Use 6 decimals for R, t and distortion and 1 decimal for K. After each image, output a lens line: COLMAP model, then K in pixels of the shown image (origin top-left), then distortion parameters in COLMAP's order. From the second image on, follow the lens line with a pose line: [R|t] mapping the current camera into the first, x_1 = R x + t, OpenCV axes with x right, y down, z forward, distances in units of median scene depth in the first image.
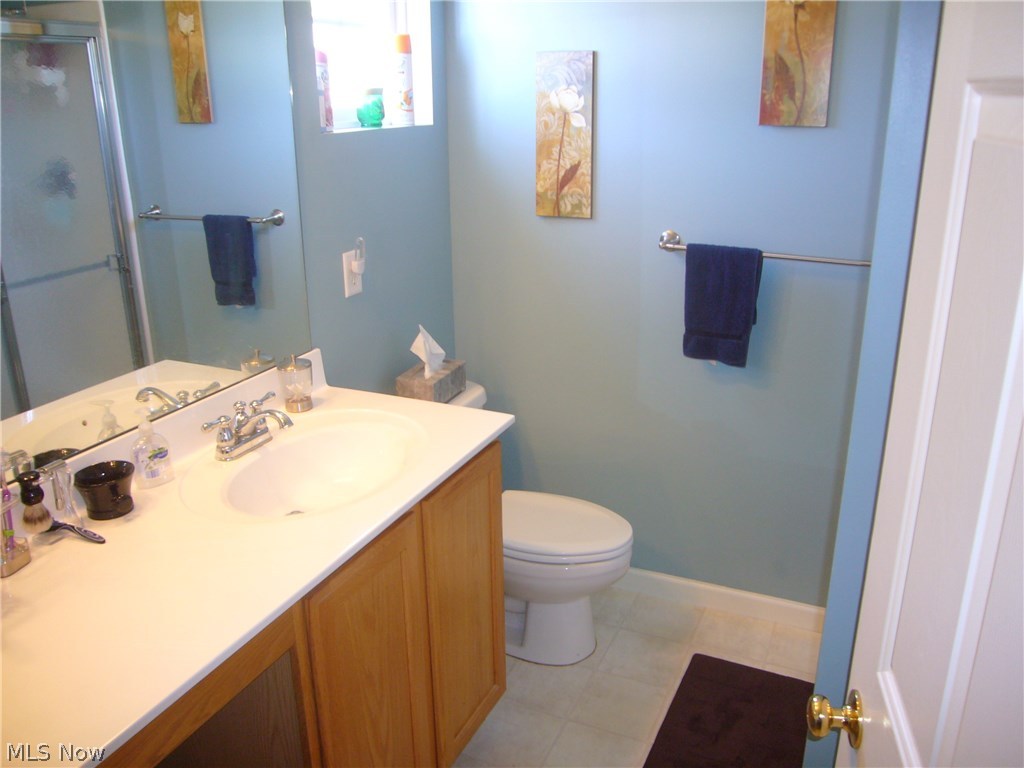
lens RADIAL K [[874.2, 0, 512.0], [0, 874.2, 384.0], [0, 0, 1]] dist [-0.145062, 0.180101]
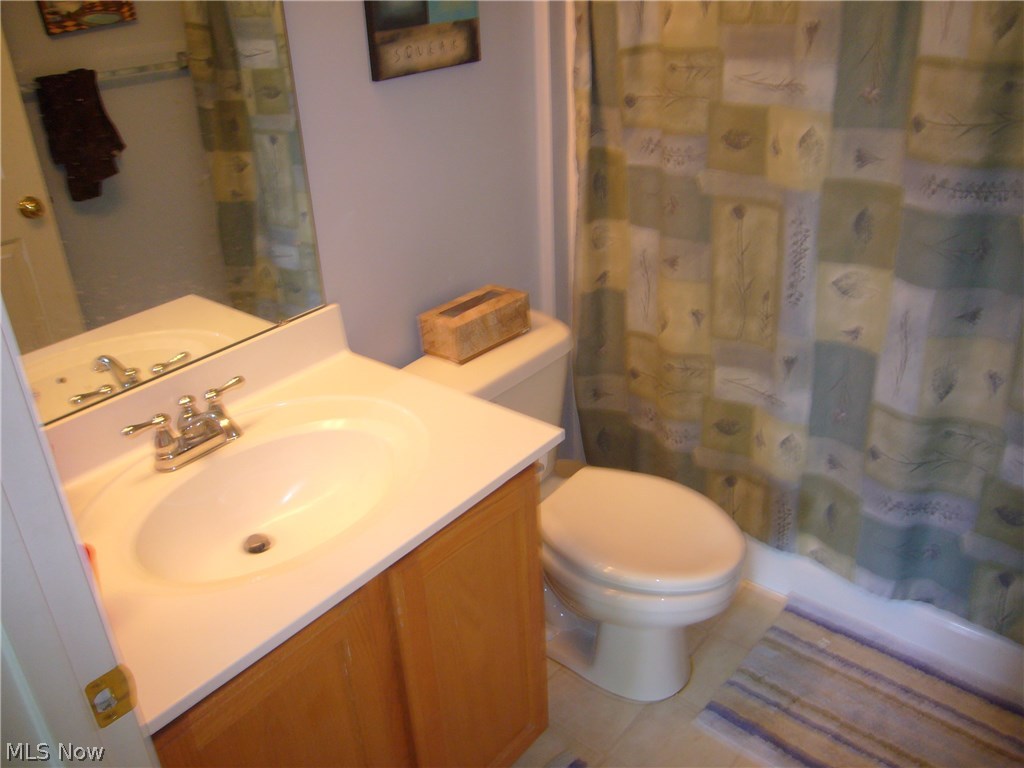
lens RADIAL K [[874.2, 0, 512.0], [0, 874.2, 384.0], [0, 0, 1]] dist [-0.145062, 0.180101]
pose [[0.969820, 0.092945, -0.225412, 0.126833], [-0.055978, 0.984674, 0.165174, -0.124598], [0.237309, -0.147571, 0.960160, 0.334472]]
